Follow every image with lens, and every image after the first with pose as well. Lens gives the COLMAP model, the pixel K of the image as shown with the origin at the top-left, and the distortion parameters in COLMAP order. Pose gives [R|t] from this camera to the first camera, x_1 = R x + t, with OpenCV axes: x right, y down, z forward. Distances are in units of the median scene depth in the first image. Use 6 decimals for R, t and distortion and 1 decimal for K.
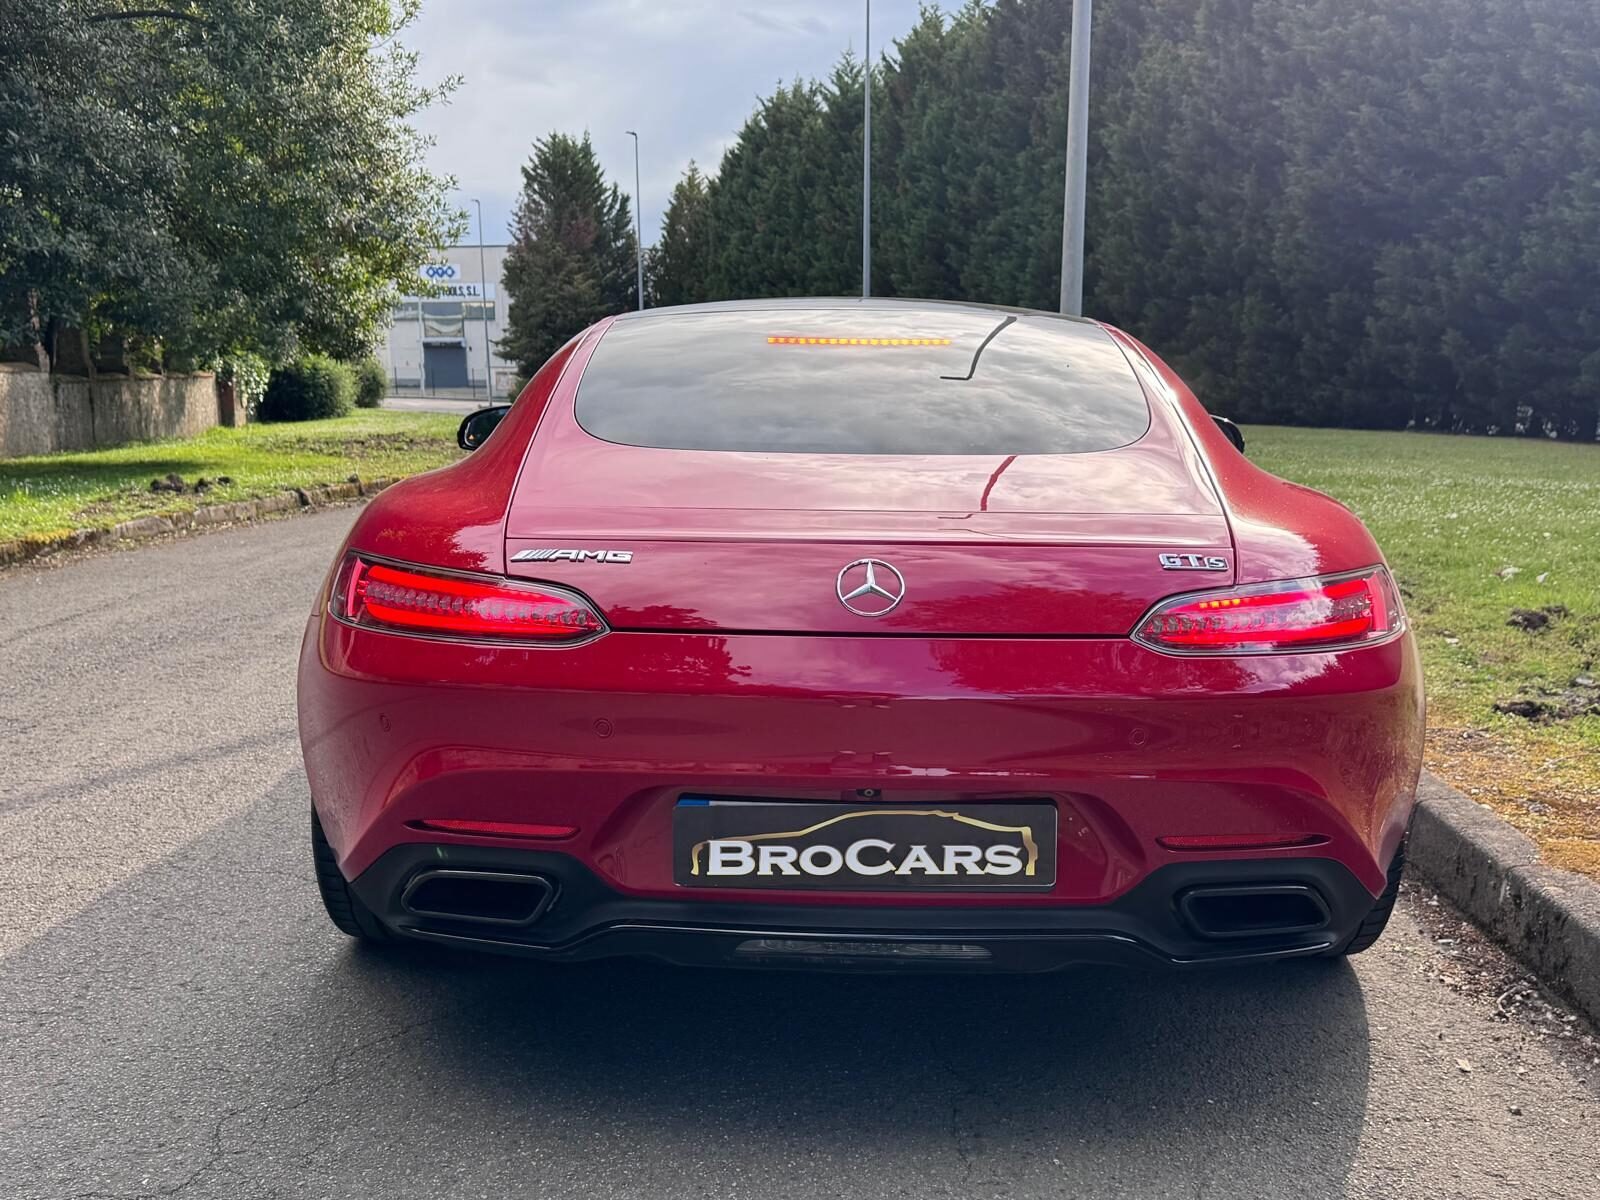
lens RADIAL K [[1639.0, 0, 823.8], [0, 1639.0, 647.9], [0, 0, 1]] dist [0.182345, -0.320342]
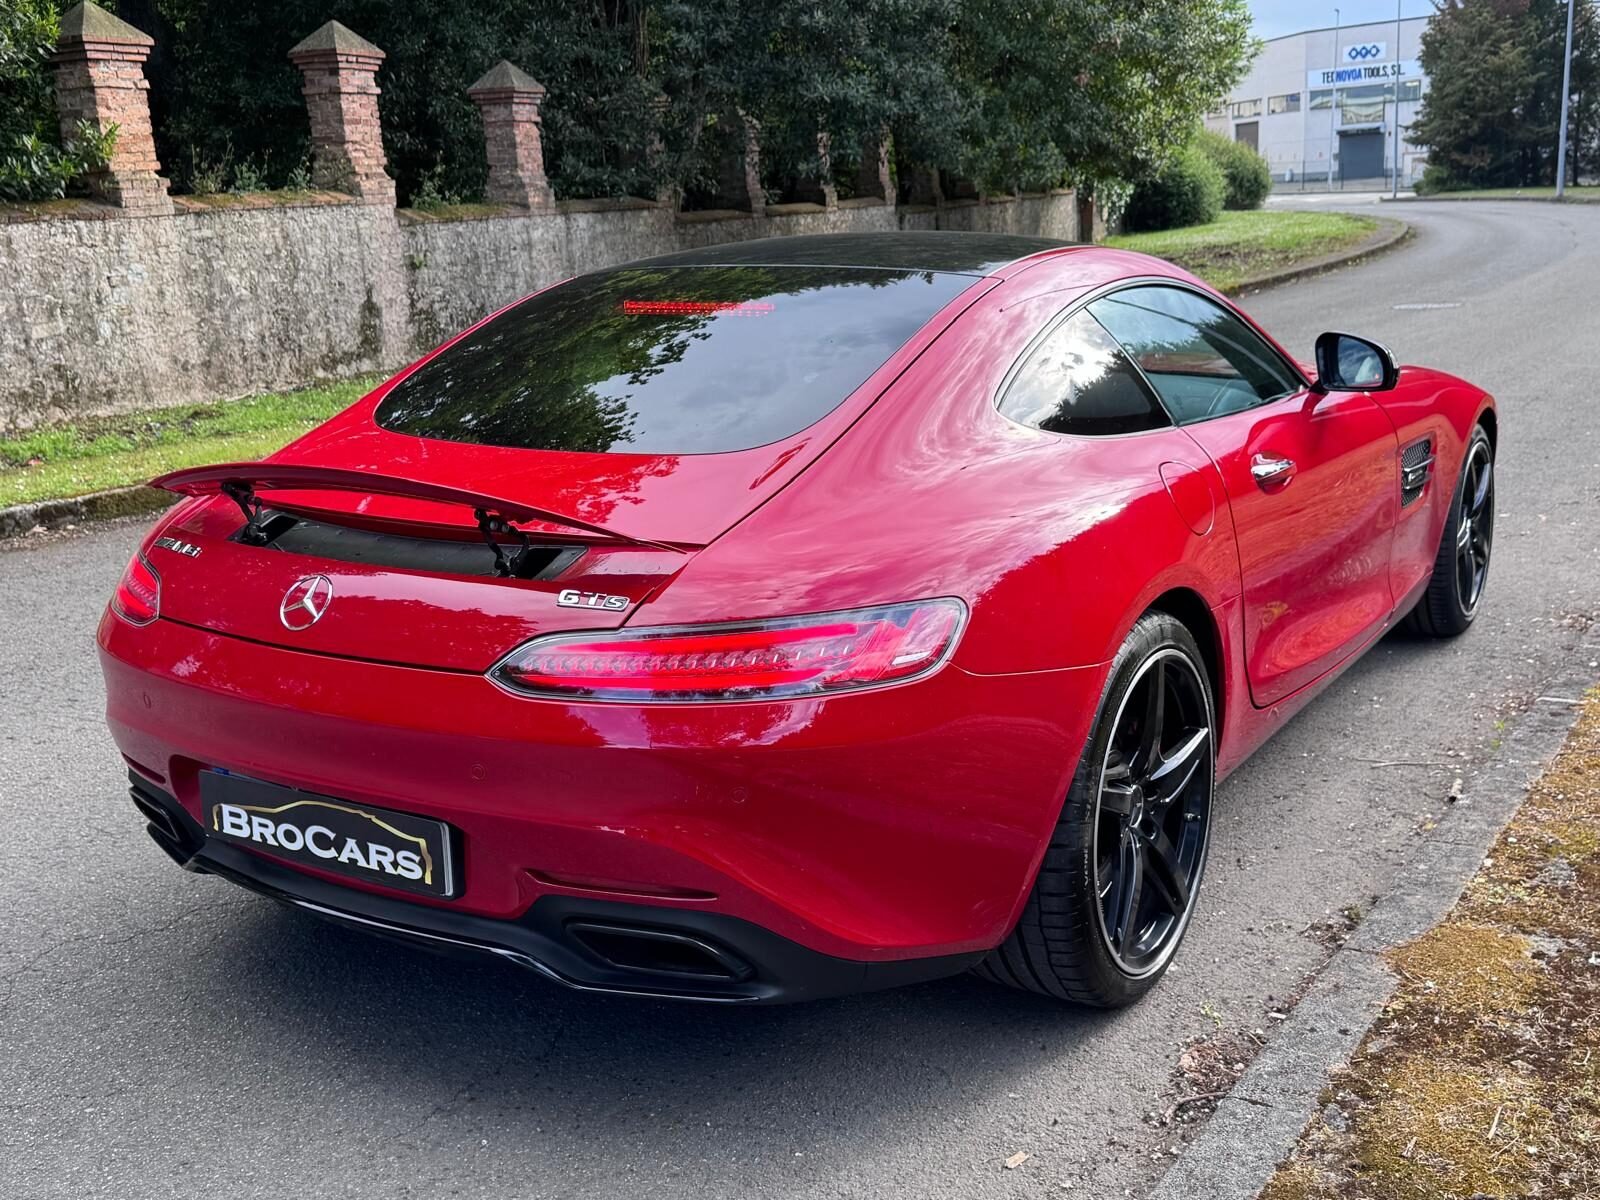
lens RADIAL K [[1639.0, 0, 823.8], [0, 1639.0, 647.9], [0, 0, 1]] dist [0.182345, -0.320342]
pose [[0.831531, 0.111858, -0.544099, 0.111090], [-0.042365, 0.989433, 0.138666, -0.020916], [0.553860, -0.092255, 0.827483, 0.034407]]
